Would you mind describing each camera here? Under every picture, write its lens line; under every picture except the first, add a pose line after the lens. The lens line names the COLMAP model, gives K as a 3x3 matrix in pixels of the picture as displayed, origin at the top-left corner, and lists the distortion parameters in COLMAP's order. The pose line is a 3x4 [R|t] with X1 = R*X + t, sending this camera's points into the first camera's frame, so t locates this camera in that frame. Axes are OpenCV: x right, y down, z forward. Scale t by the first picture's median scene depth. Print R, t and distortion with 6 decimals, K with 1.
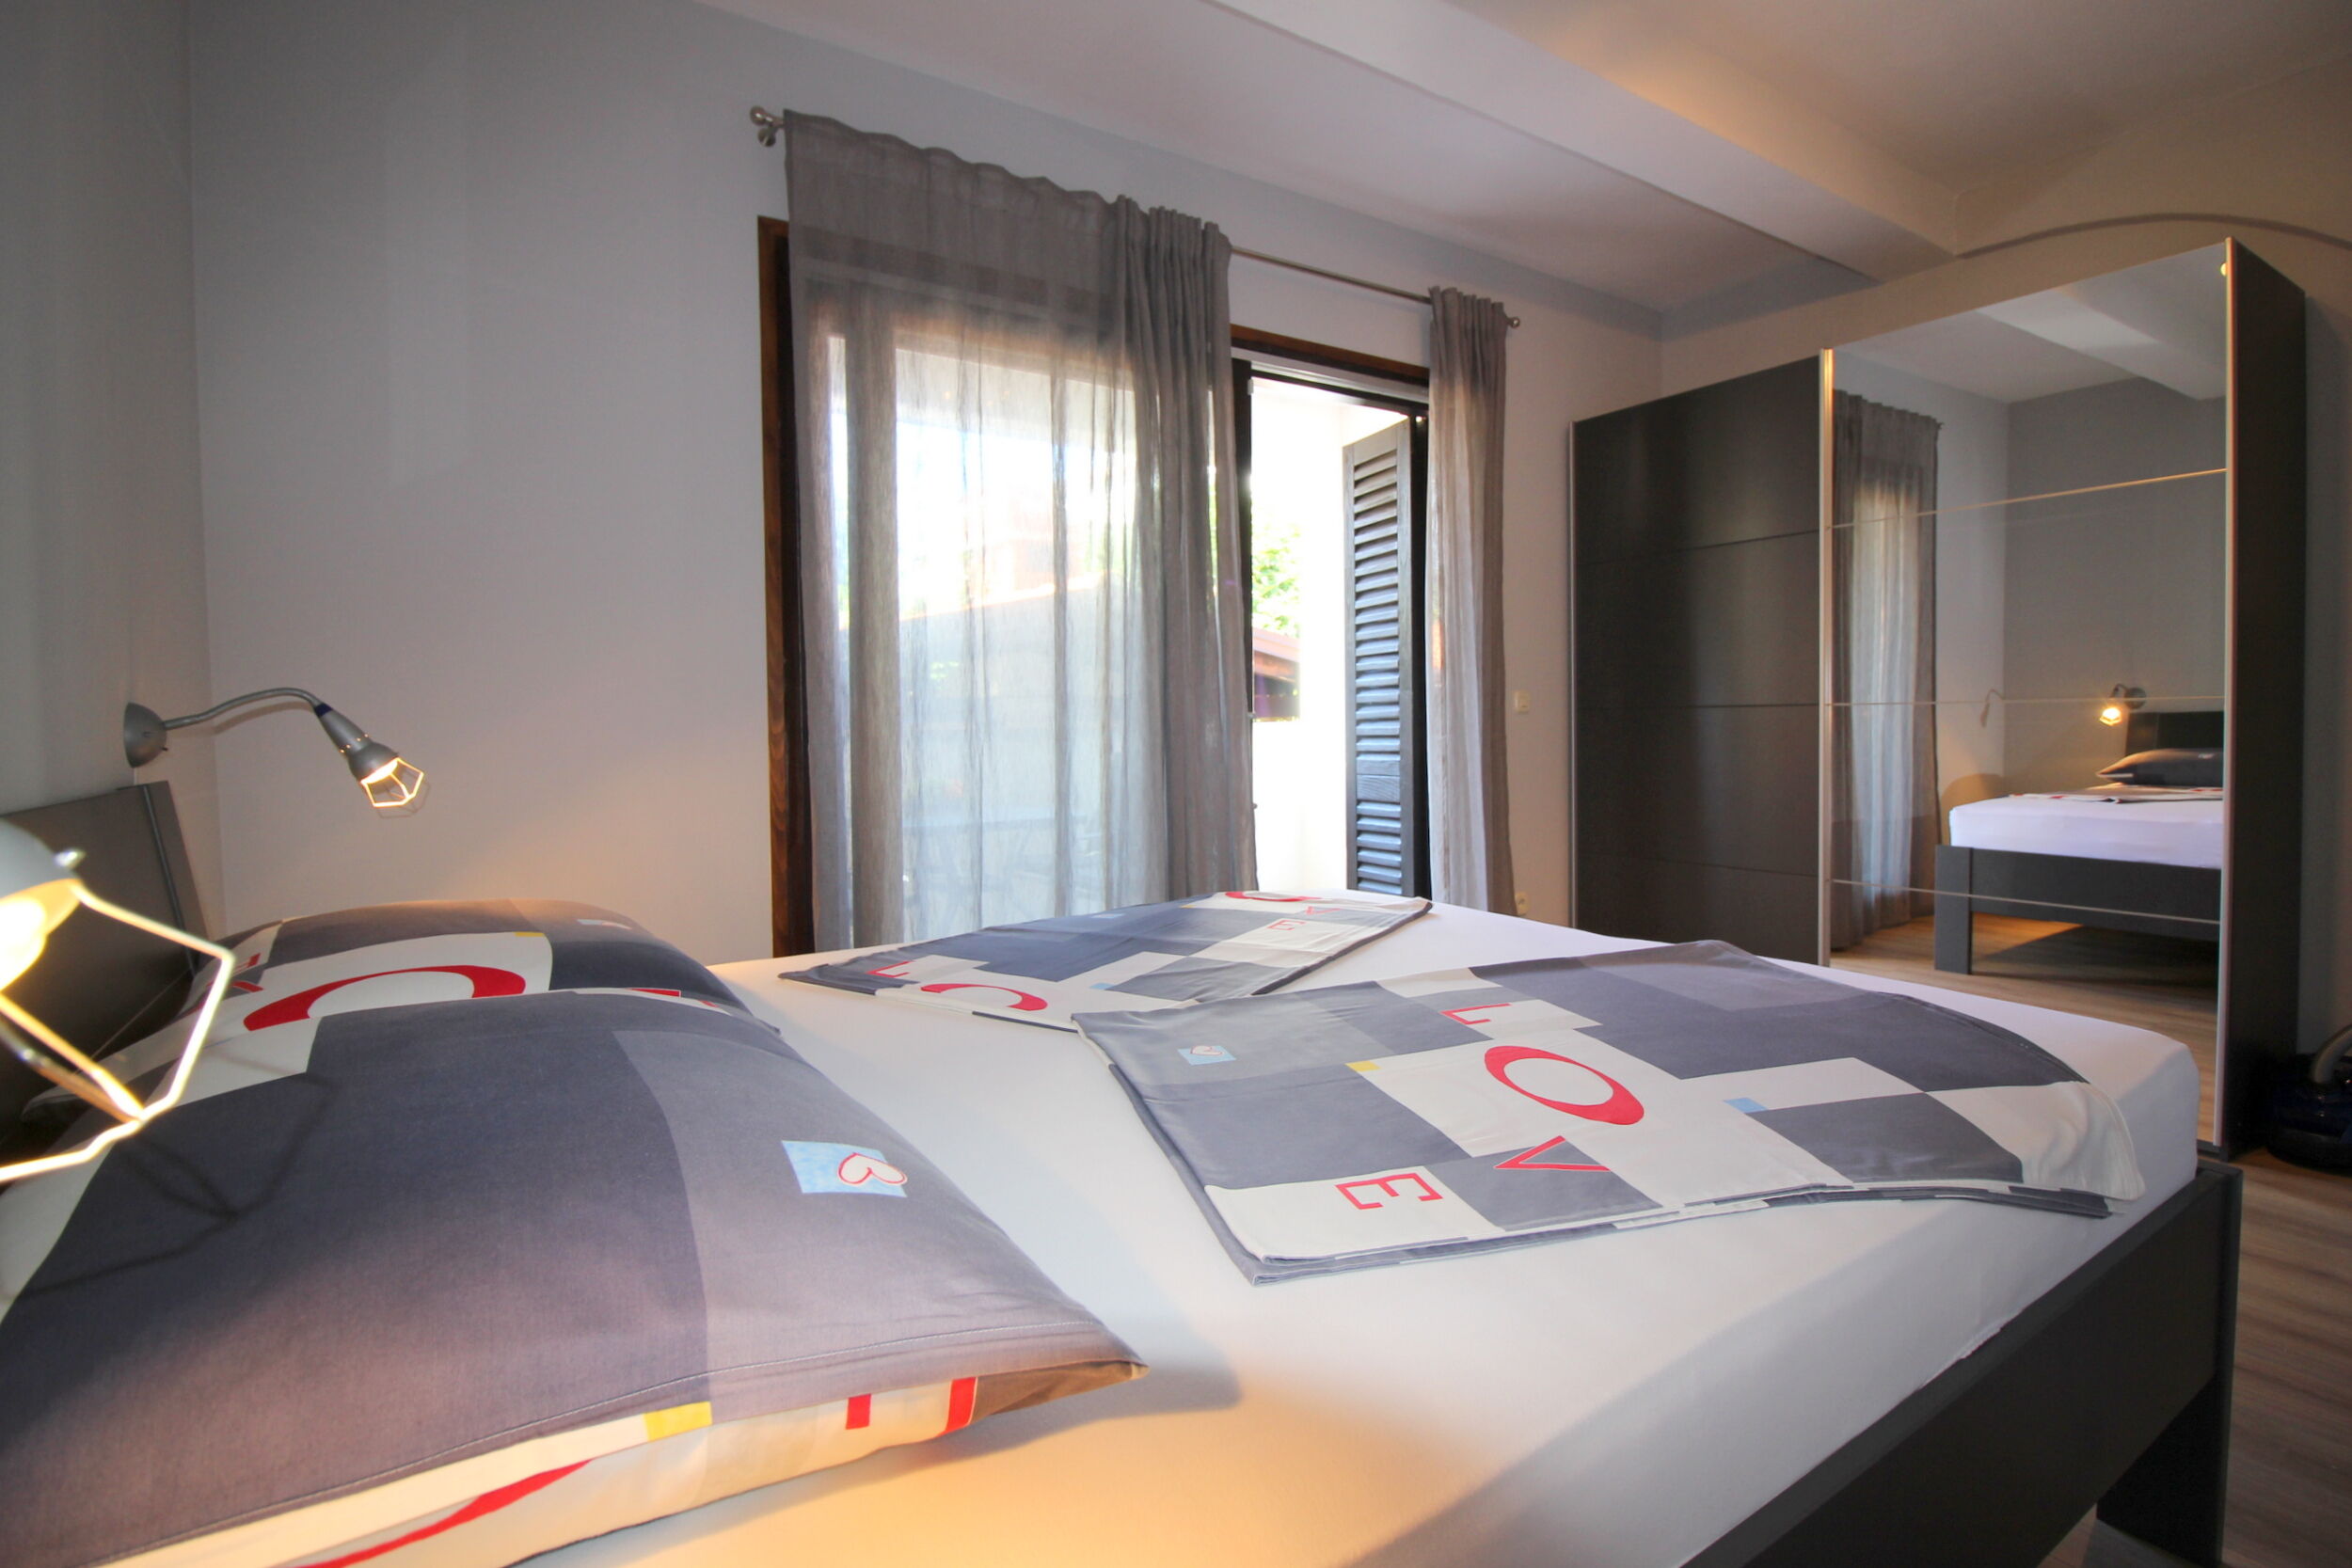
lens RADIAL K [[1116.1, 0, 1194.5], [0, 1116.1, 761.3], [0, 0, 1]] dist [0.013877, -0.023168]
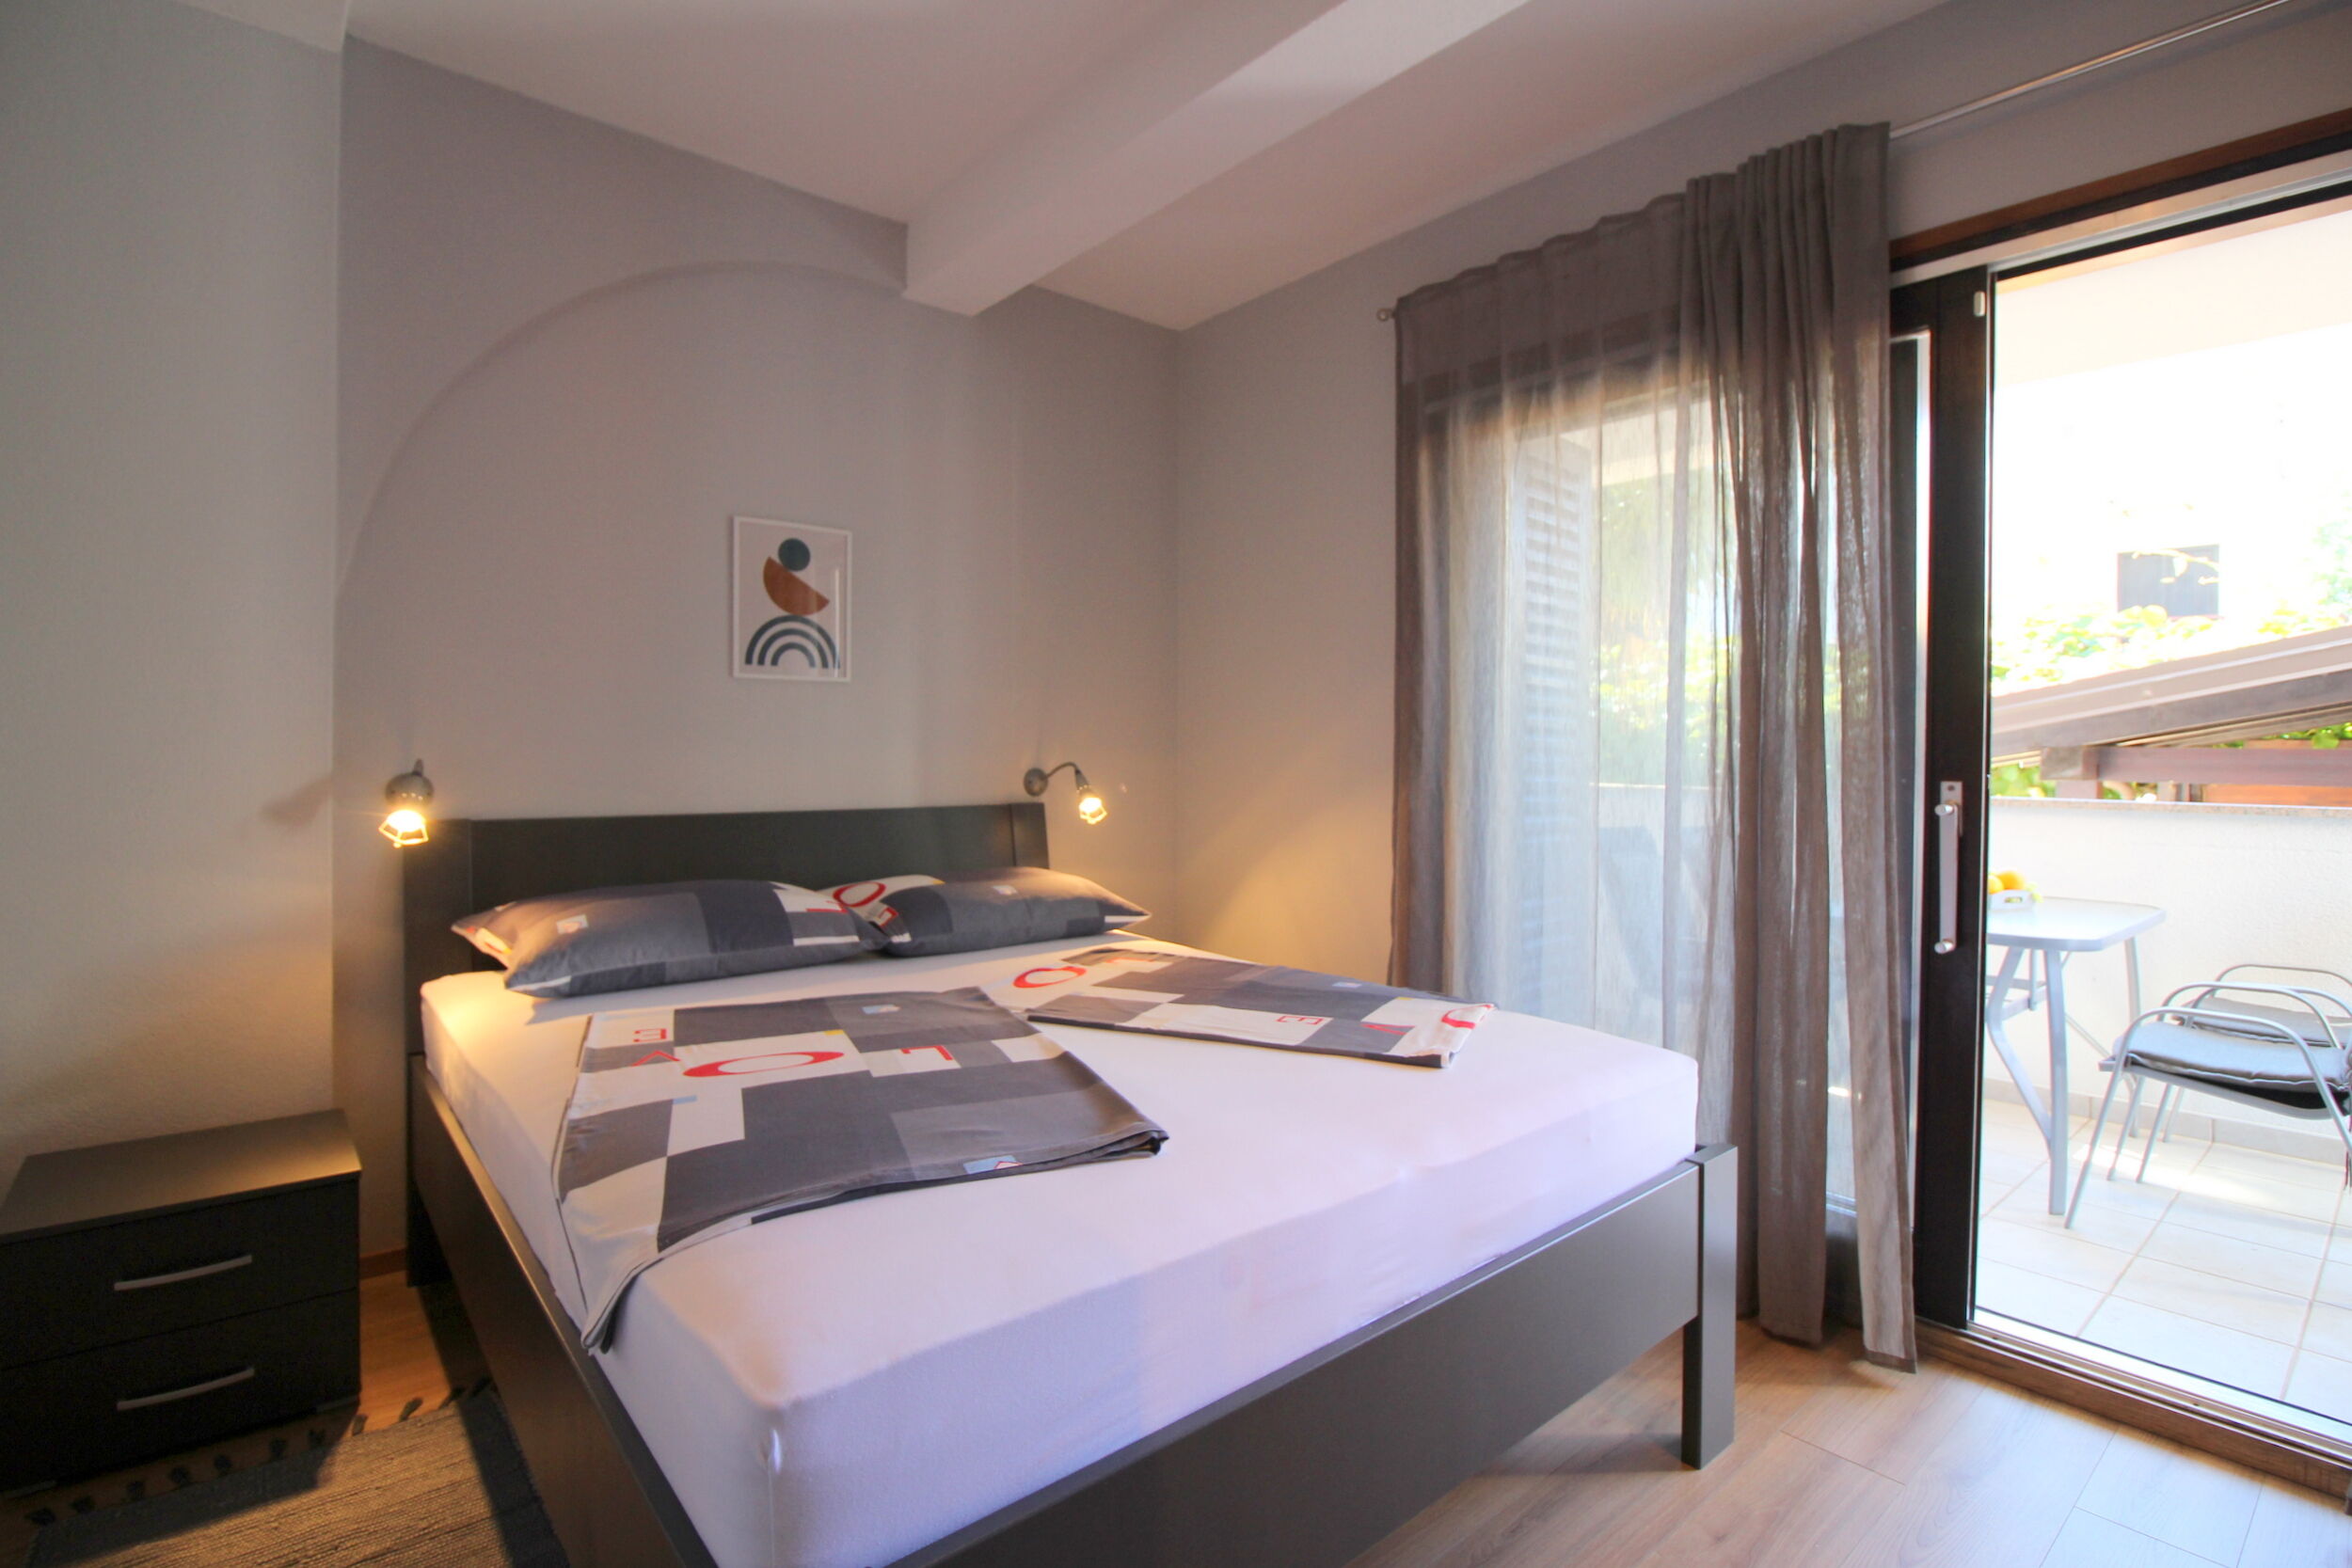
lens RADIAL K [[1116.1, 0, 1194.5], [0, 1116.1, 761.3], [0, 0, 1]] dist [0.013877, -0.023168]
pose [[0.130375, 0.014700, -0.991356, 0.789370], [-0.053300, 0.998548, 0.007797, -0.058473], [0.990031, 0.051823, 0.130969, 0.587220]]
